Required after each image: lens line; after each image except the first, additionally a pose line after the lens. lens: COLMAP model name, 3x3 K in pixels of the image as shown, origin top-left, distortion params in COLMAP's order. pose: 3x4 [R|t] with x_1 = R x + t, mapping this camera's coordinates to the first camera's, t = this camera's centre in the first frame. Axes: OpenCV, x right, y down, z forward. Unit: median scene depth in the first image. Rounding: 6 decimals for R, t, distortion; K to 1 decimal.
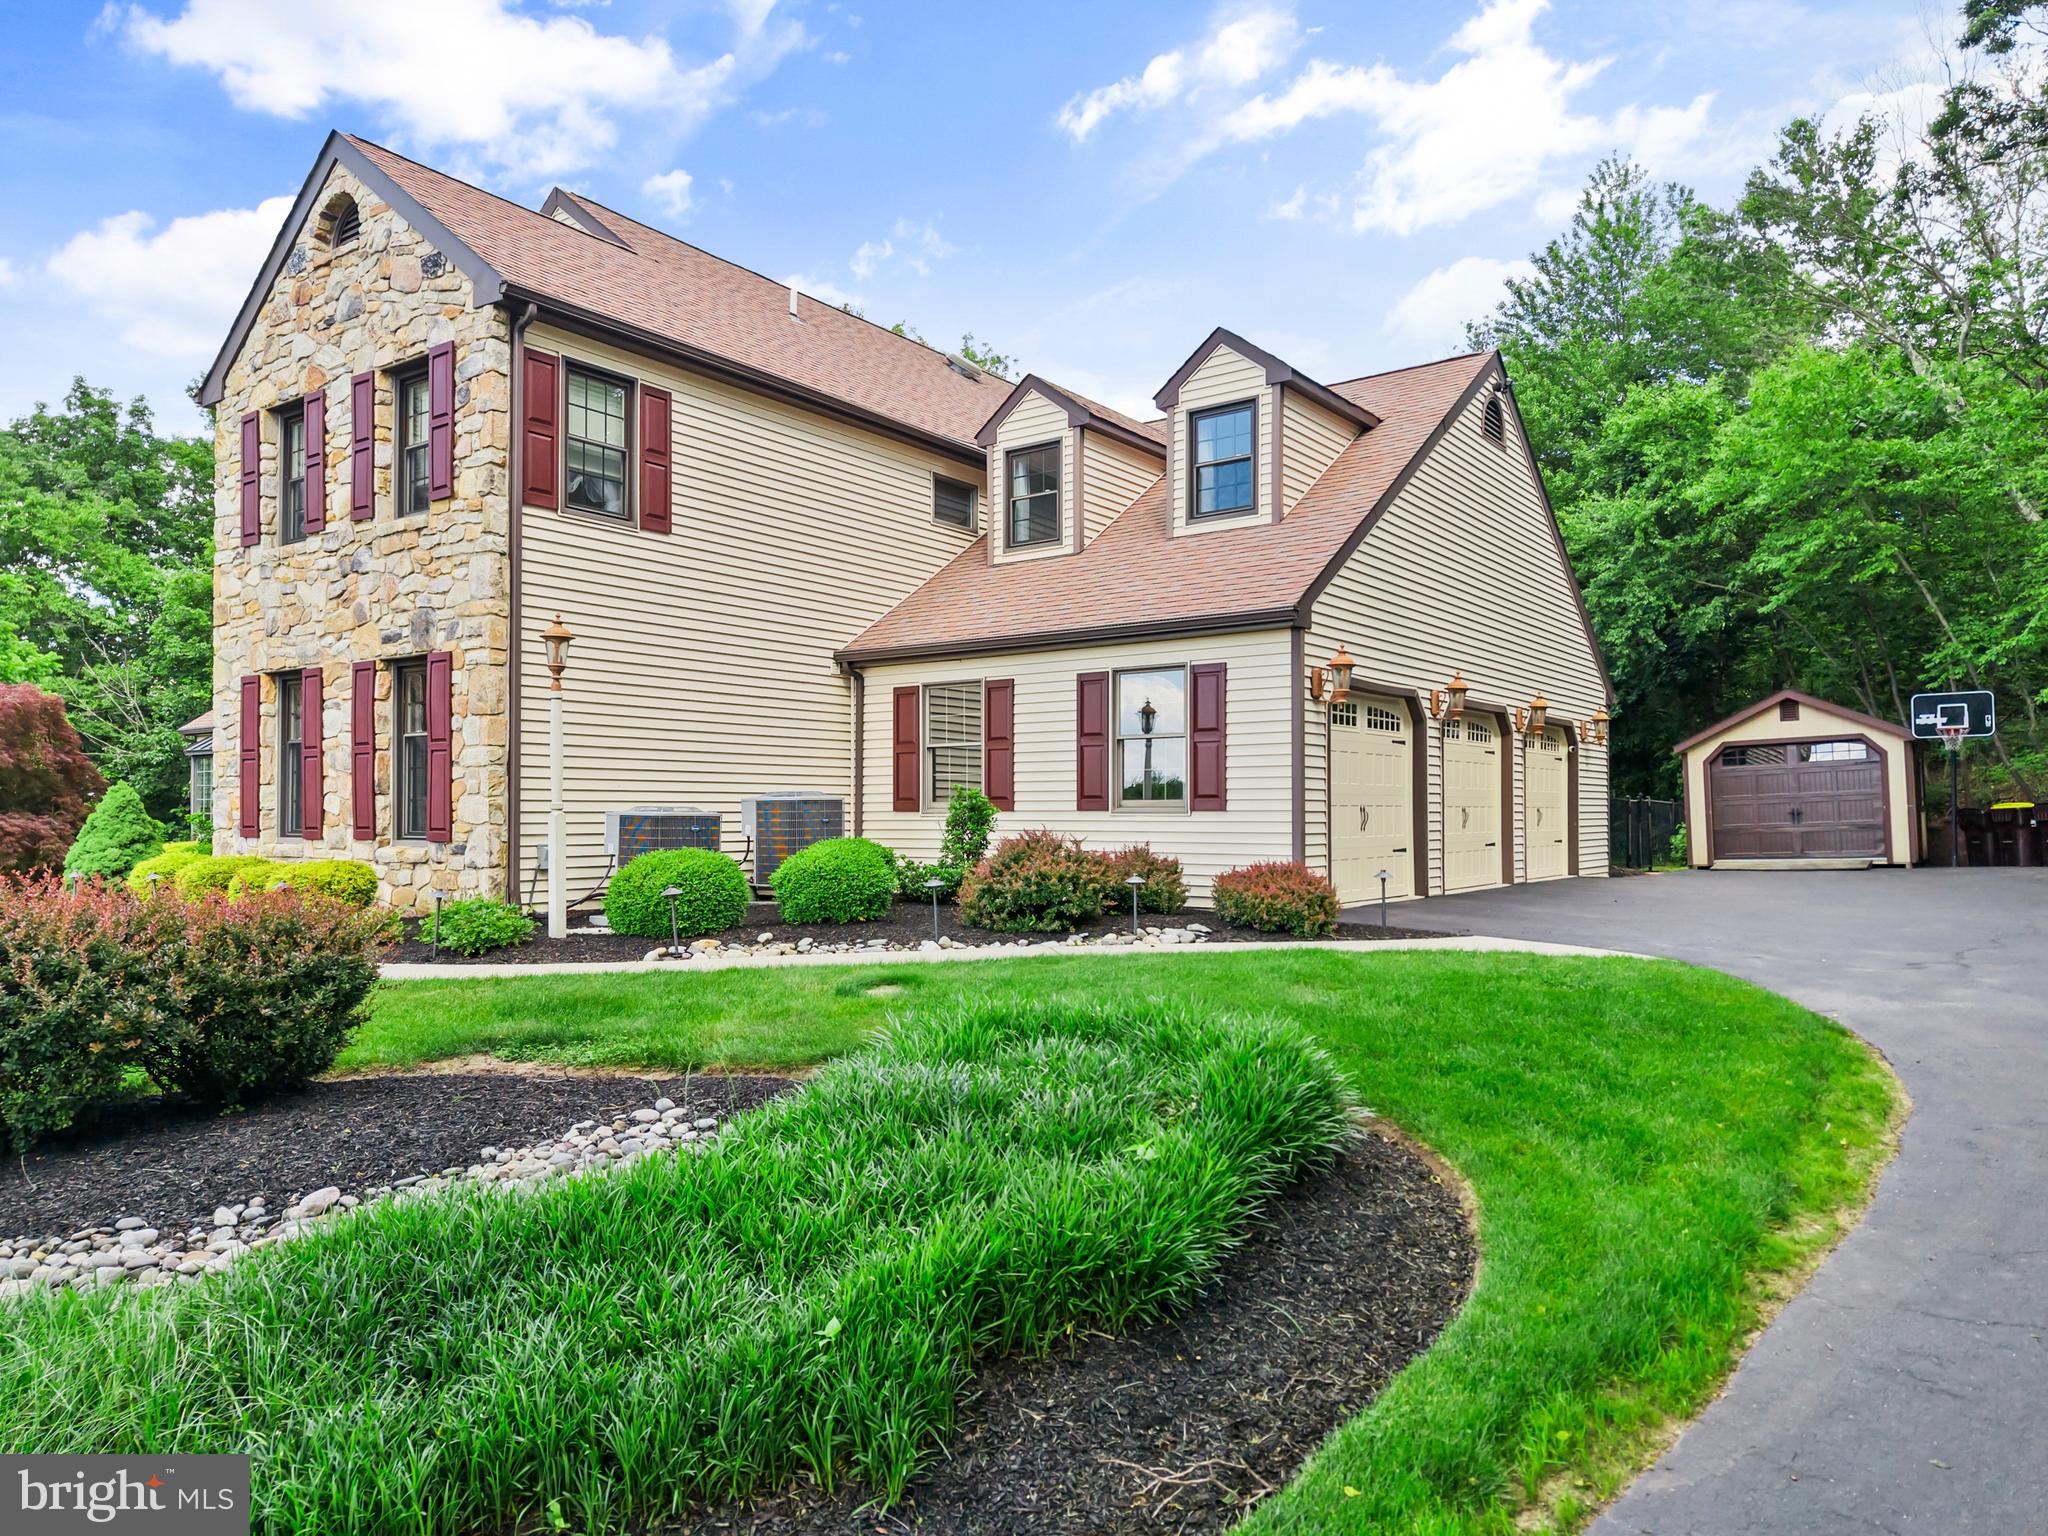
lens RADIAL K [[1385.5, 0, 1020.6], [0, 1385.5, 786.5], [0, 0, 1]] dist [0.017473, -0.019990]
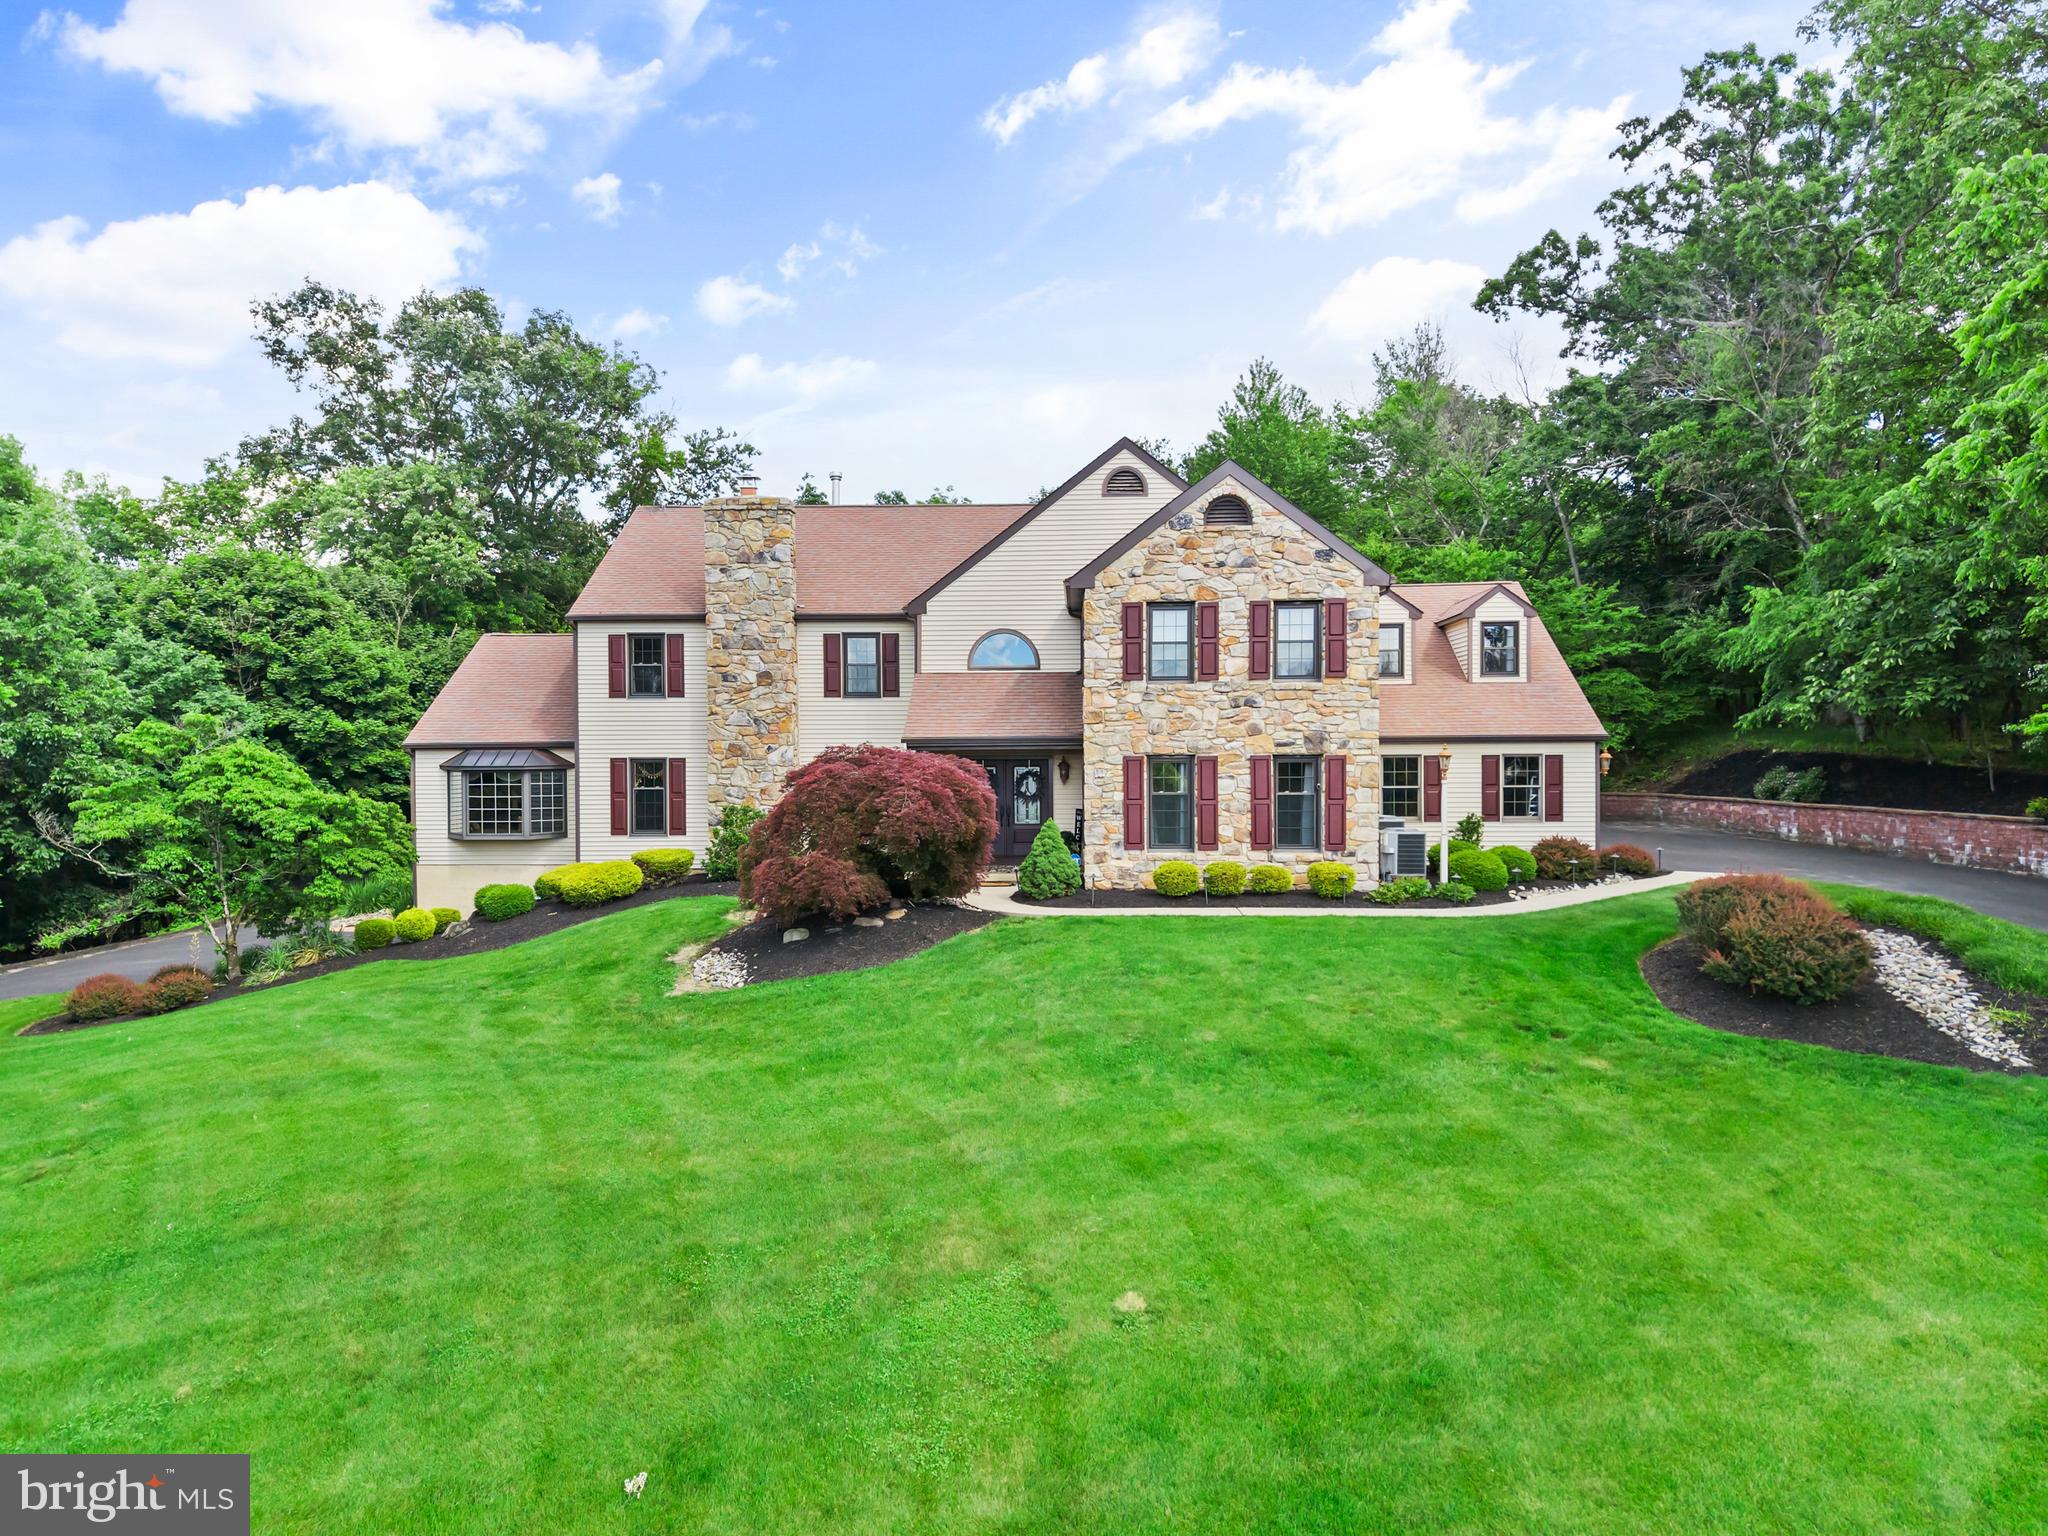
lens RADIAL K [[1385.5, 0, 1014.6], [0, 1385.5, 764.9], [0, 0, 1]] dist [0.017473, -0.019990]
pose [[0.835677, -0.010508, 0.549121, -1.734188], [-0.005424, 0.999610, 0.027383, -0.123288], [-0.549195, -0.025862, 0.835294, -0.367913]]
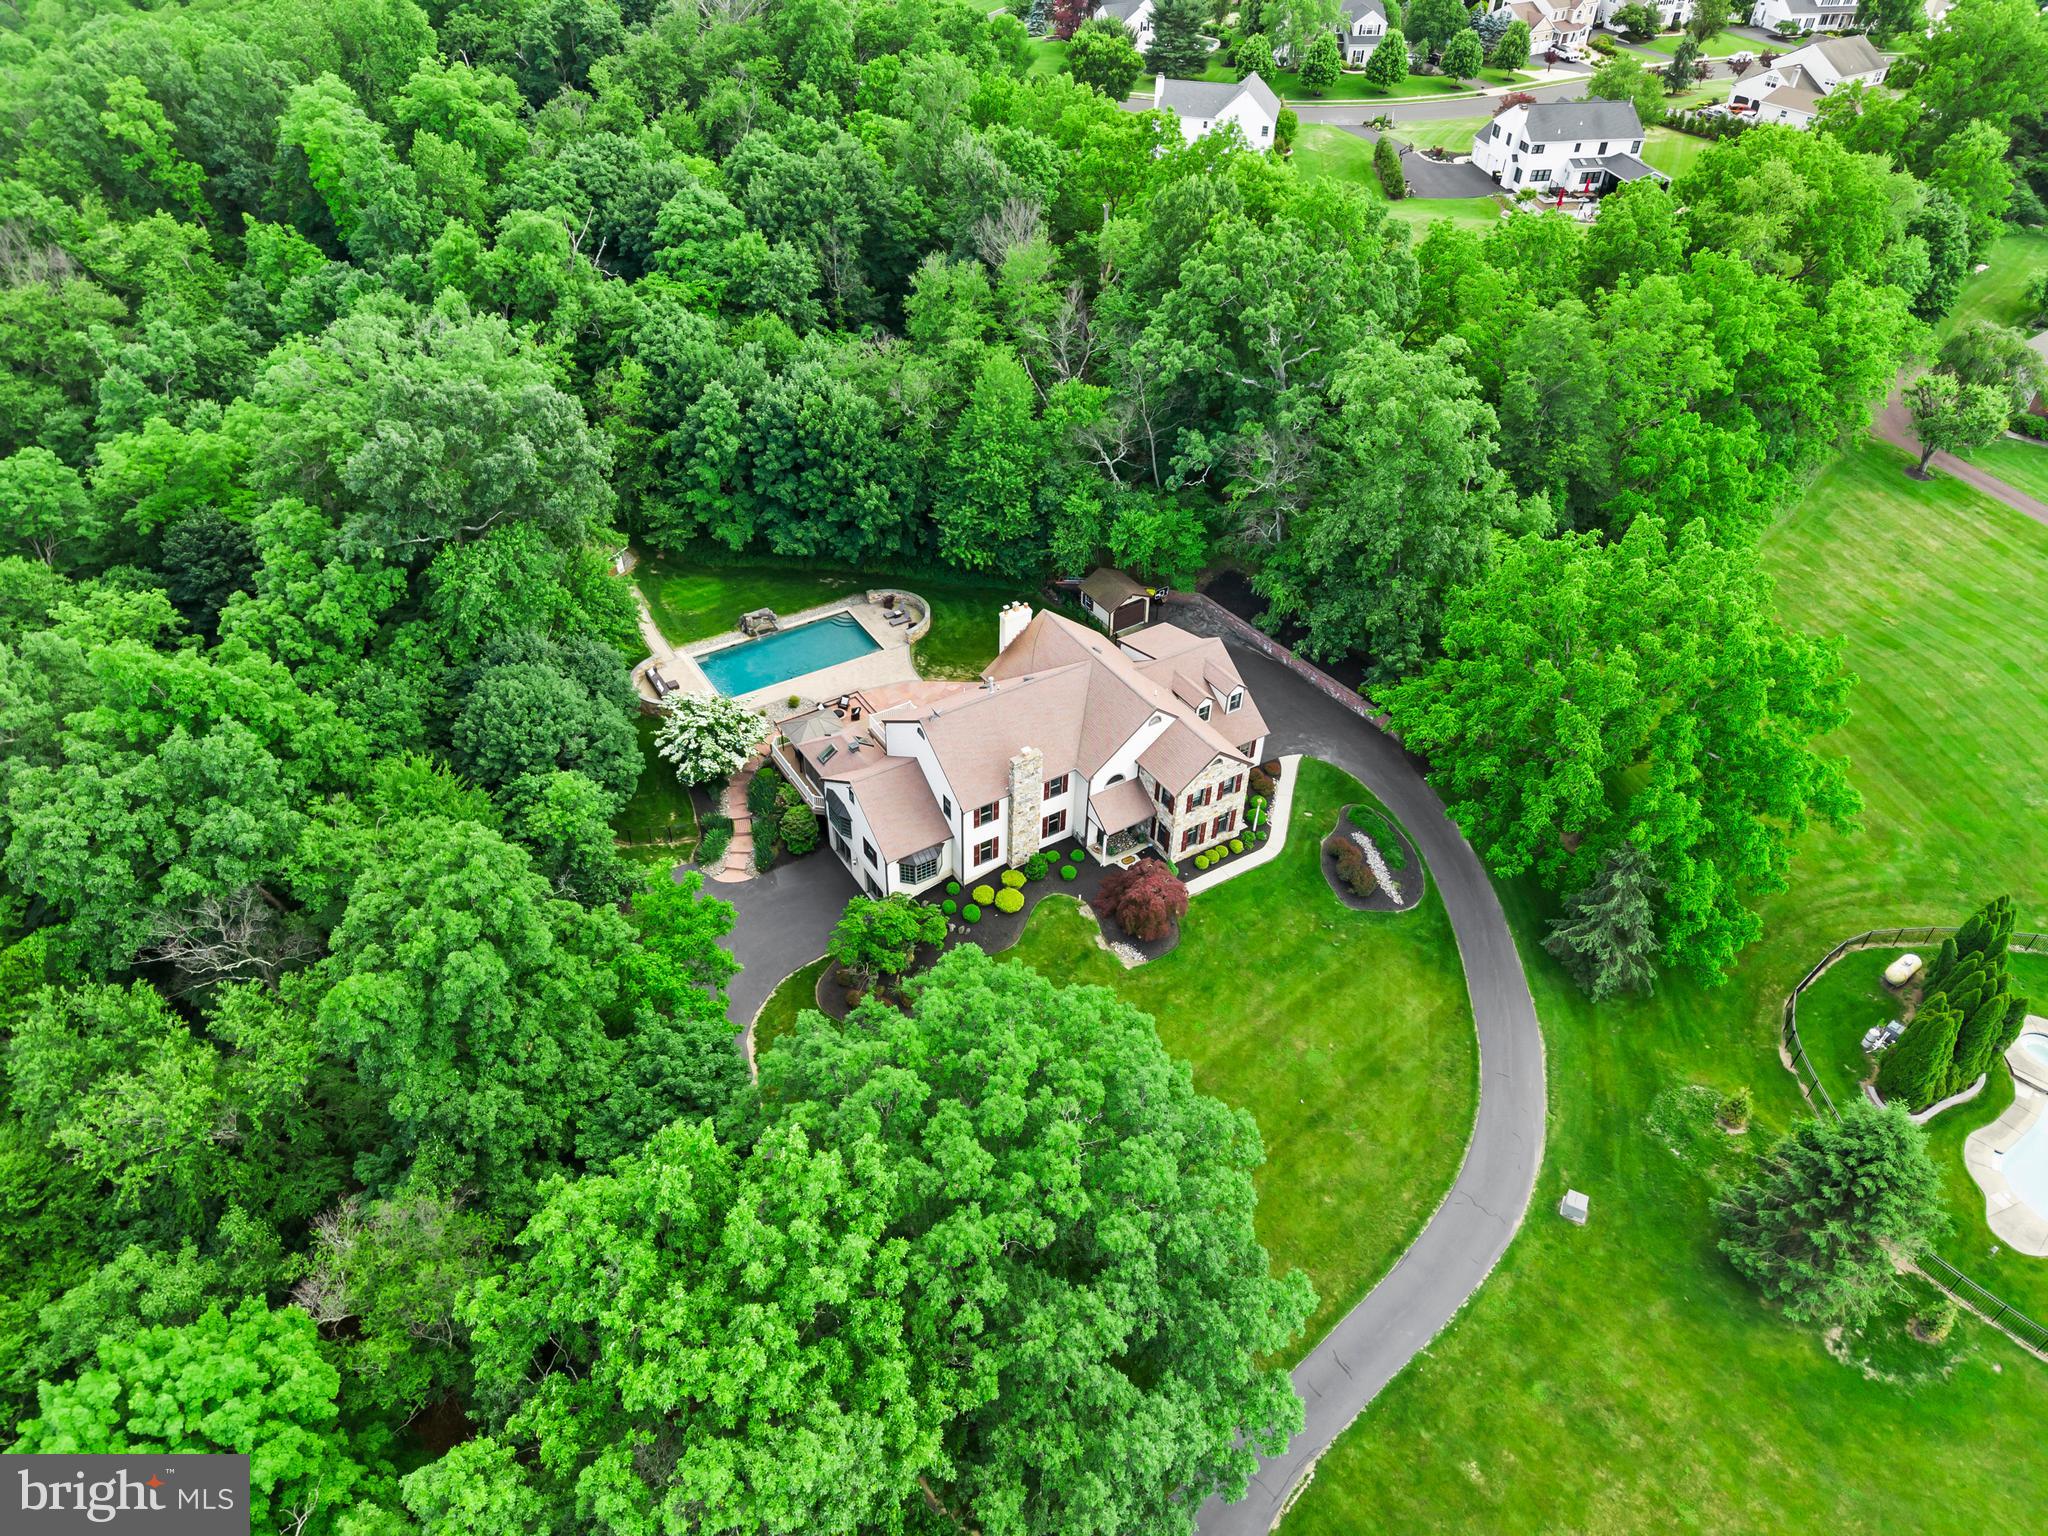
lens RADIAL K [[1385.5, 0, 1035.2], [0, 1385.5, 765.9], [0, 0, 1]] dist [0.017473, -0.019990]
pose [[0.367191, -0.582223, 0.725388, -4.985946], [-0.044241, 0.768050, 0.638860, -4.068669], [-0.929093, -0.266675, 0.256263, 0.227981]]
